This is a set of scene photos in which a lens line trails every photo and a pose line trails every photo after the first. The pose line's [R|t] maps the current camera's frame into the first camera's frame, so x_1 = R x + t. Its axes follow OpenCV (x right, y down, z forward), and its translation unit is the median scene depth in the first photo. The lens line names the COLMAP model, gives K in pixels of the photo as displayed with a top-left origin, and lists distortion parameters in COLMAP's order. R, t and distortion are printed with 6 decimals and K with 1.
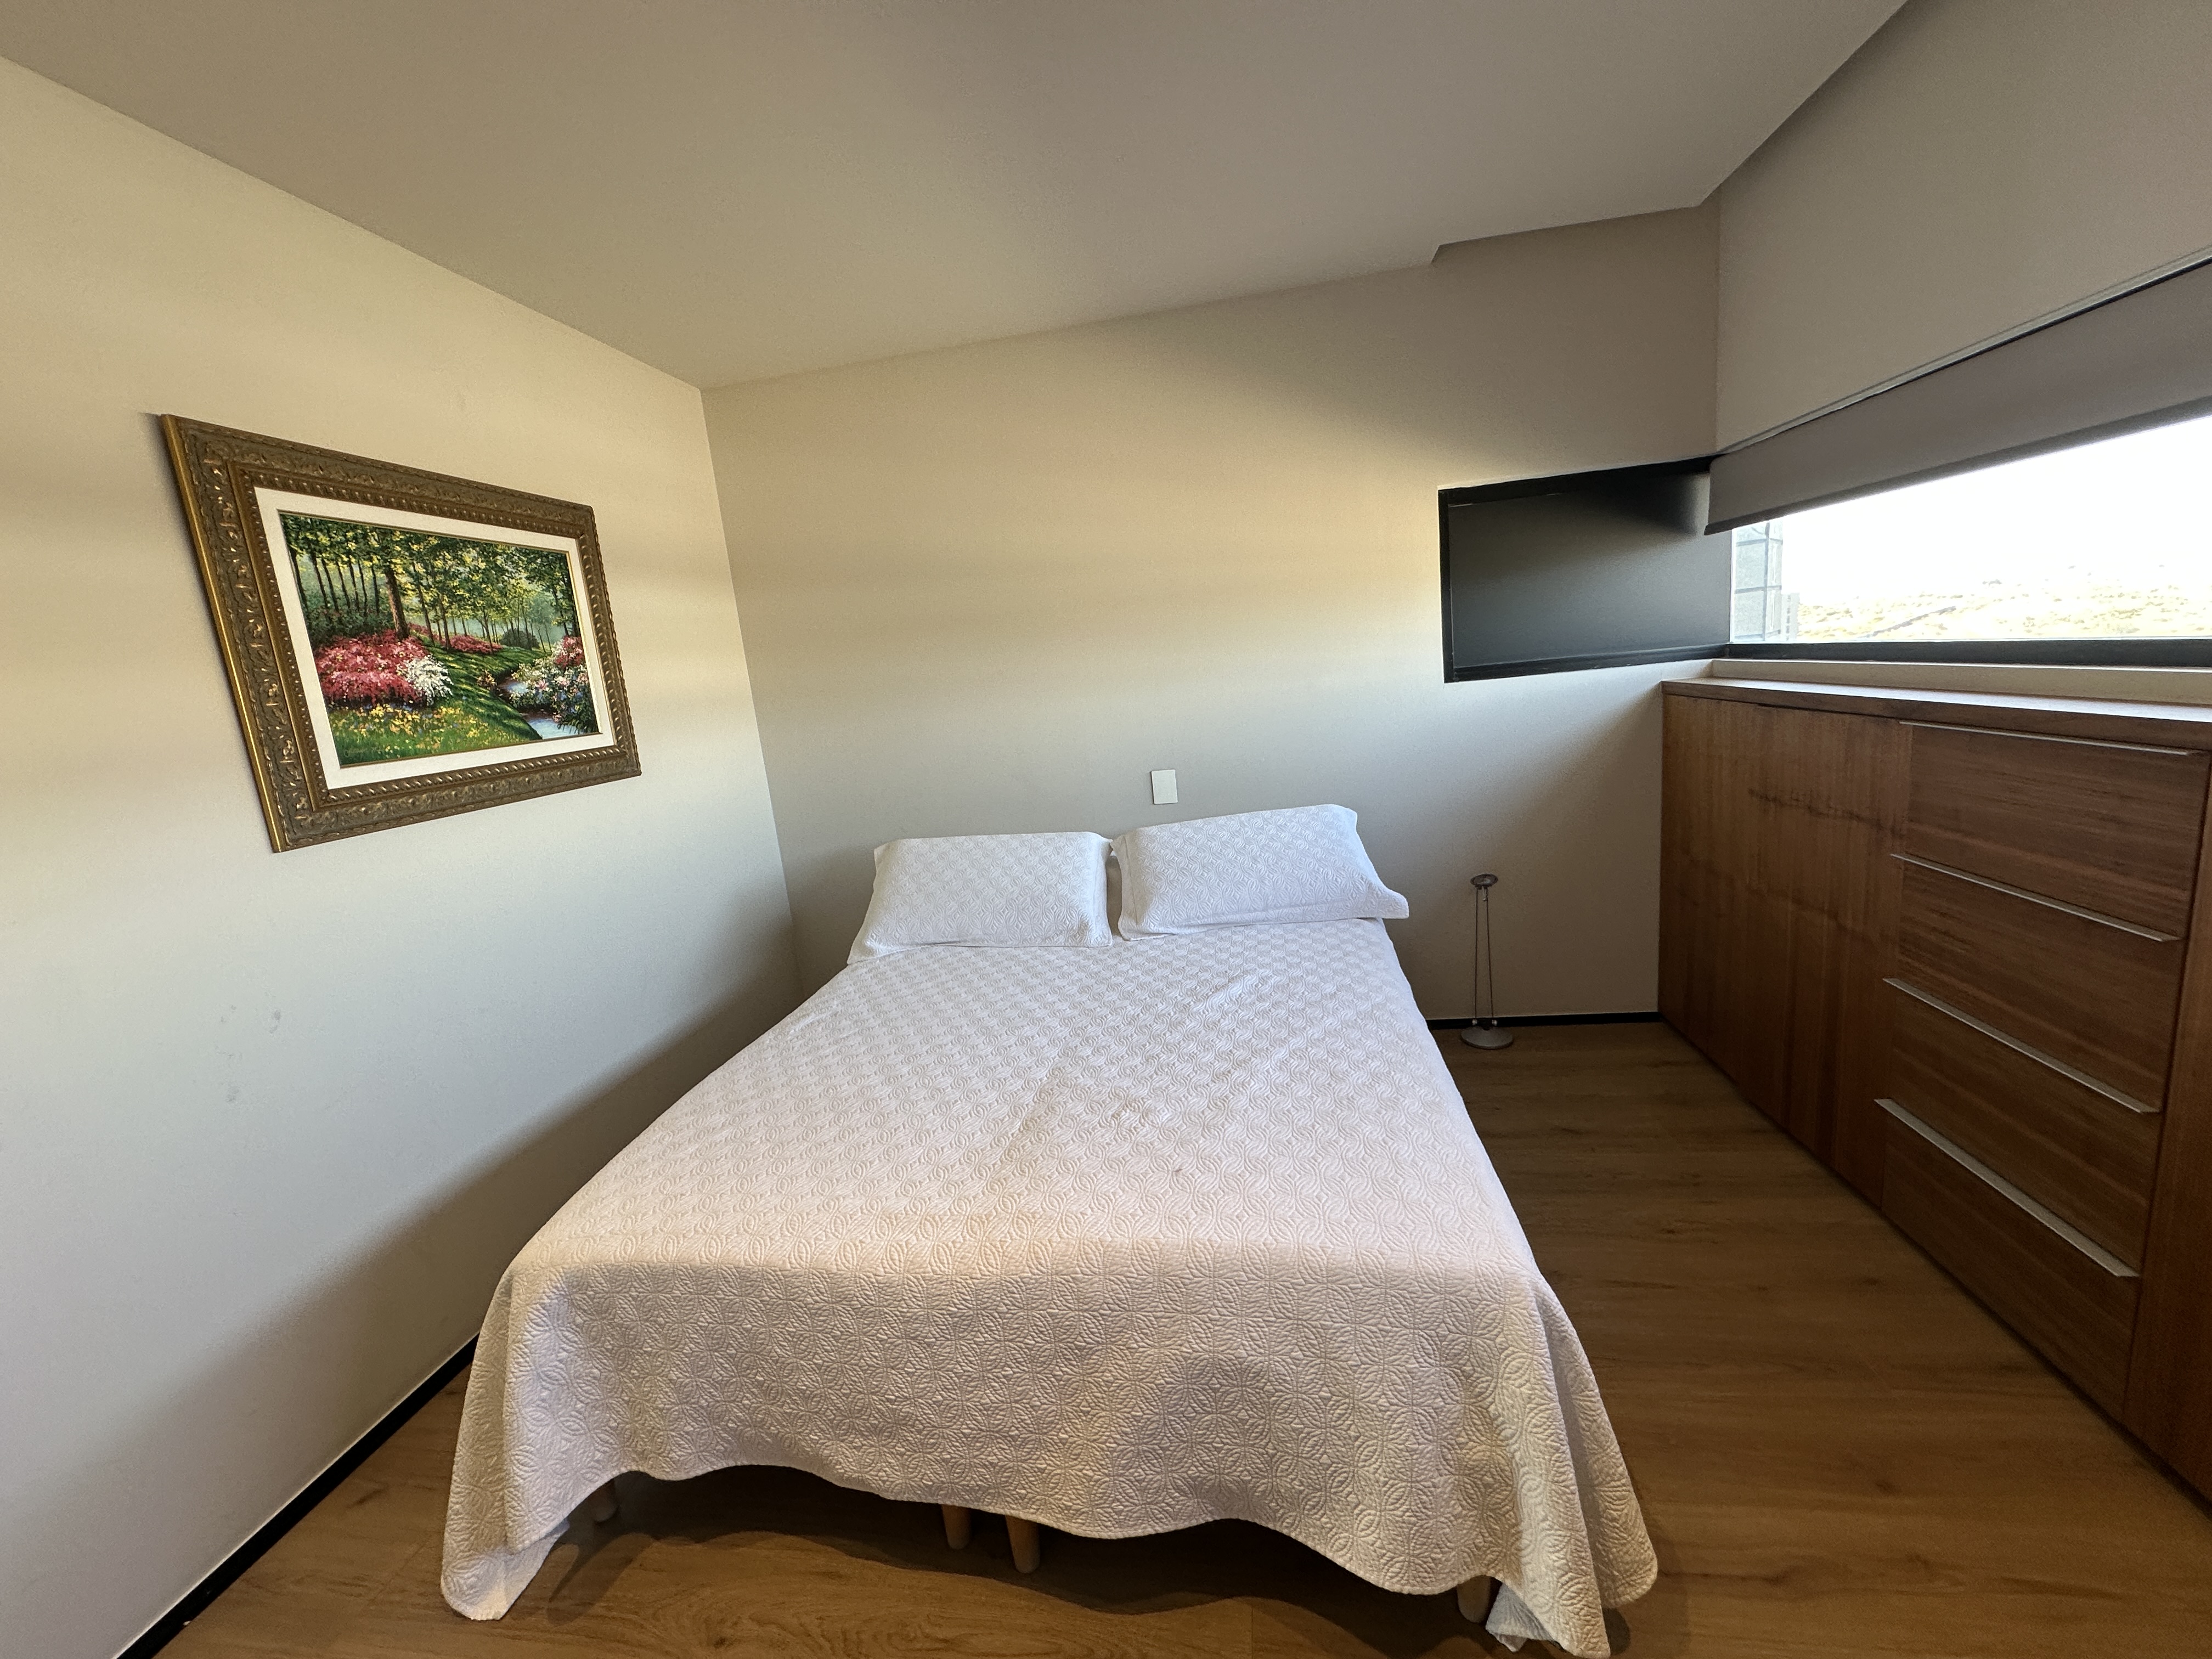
lens RADIAL K [[886.6, 0, 1103.5], [0, 886.6, 829.7], [0, 0, 1]] dist [-0.006206, -0.000285]
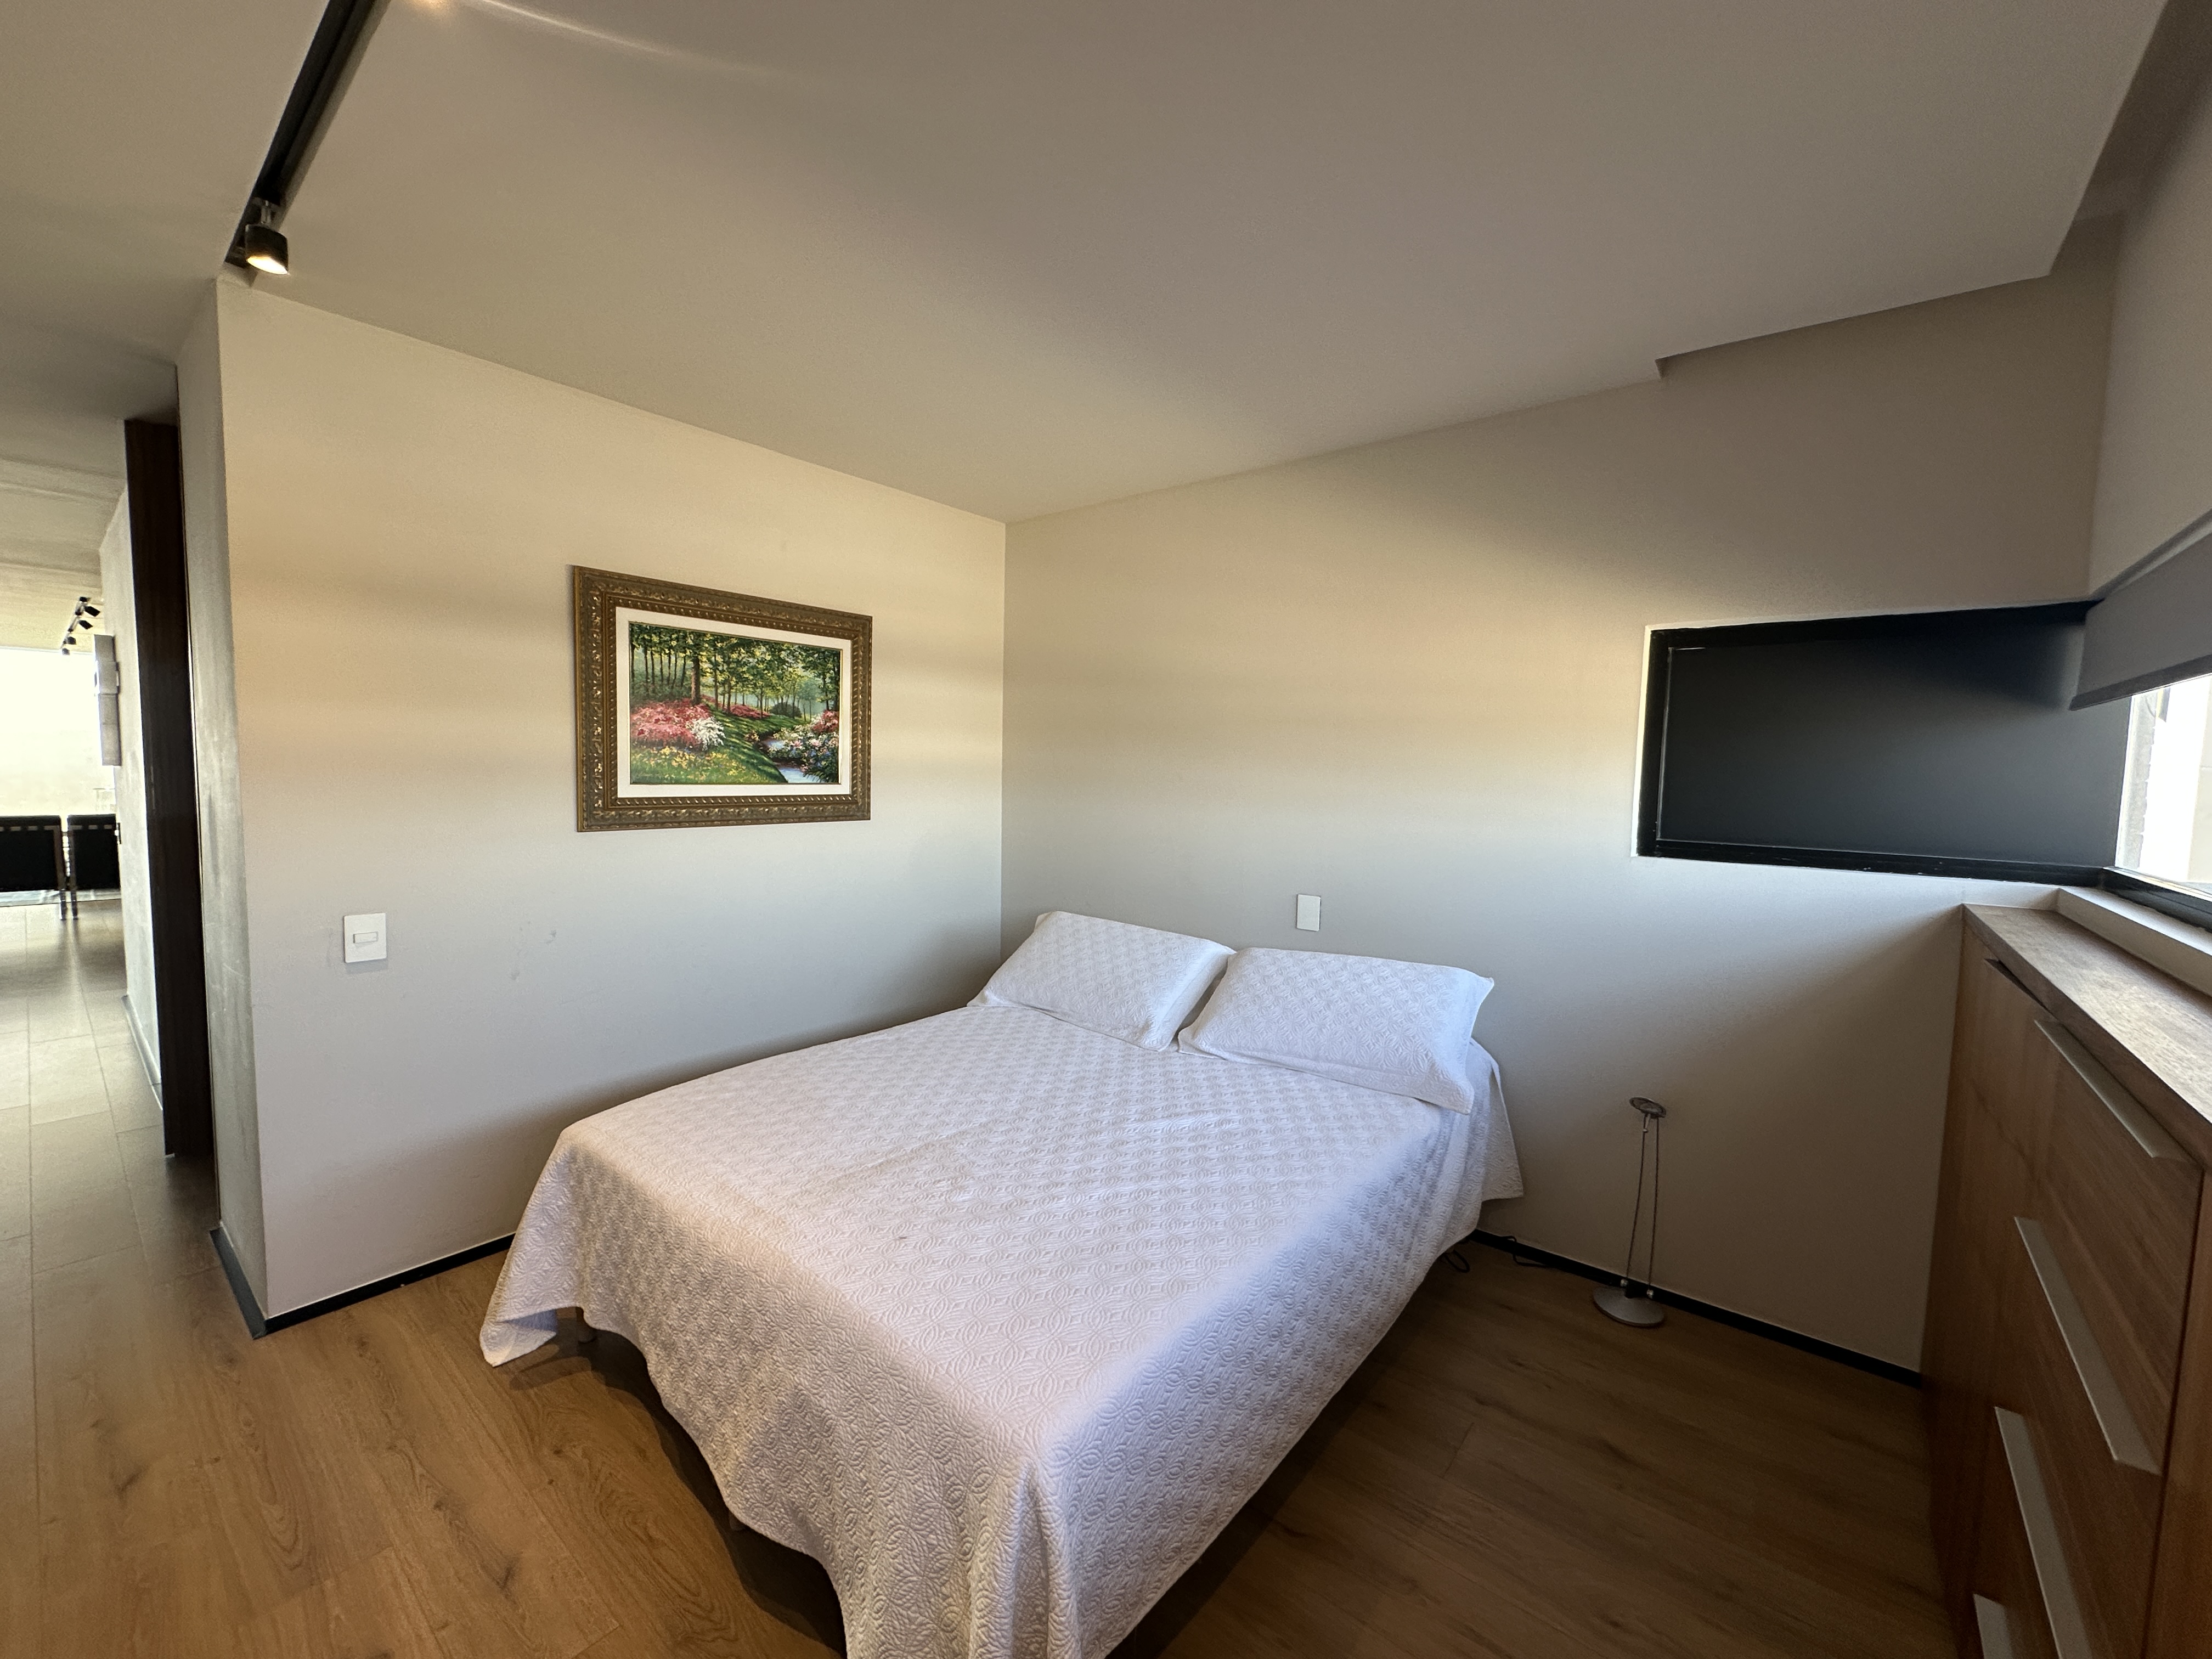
lens RADIAL K [[886.6, 0, 1103.7], [0, 886.6, 827.4], [0, 0, 1]] dist [-0.006206, -0.000285]
pose [[0.856598, 0.152971, -0.492787, 0.459969], [-0.199124, 0.979065, -0.042211, -0.073160], [0.476014, 0.134283, 0.869125, 0.051910]]
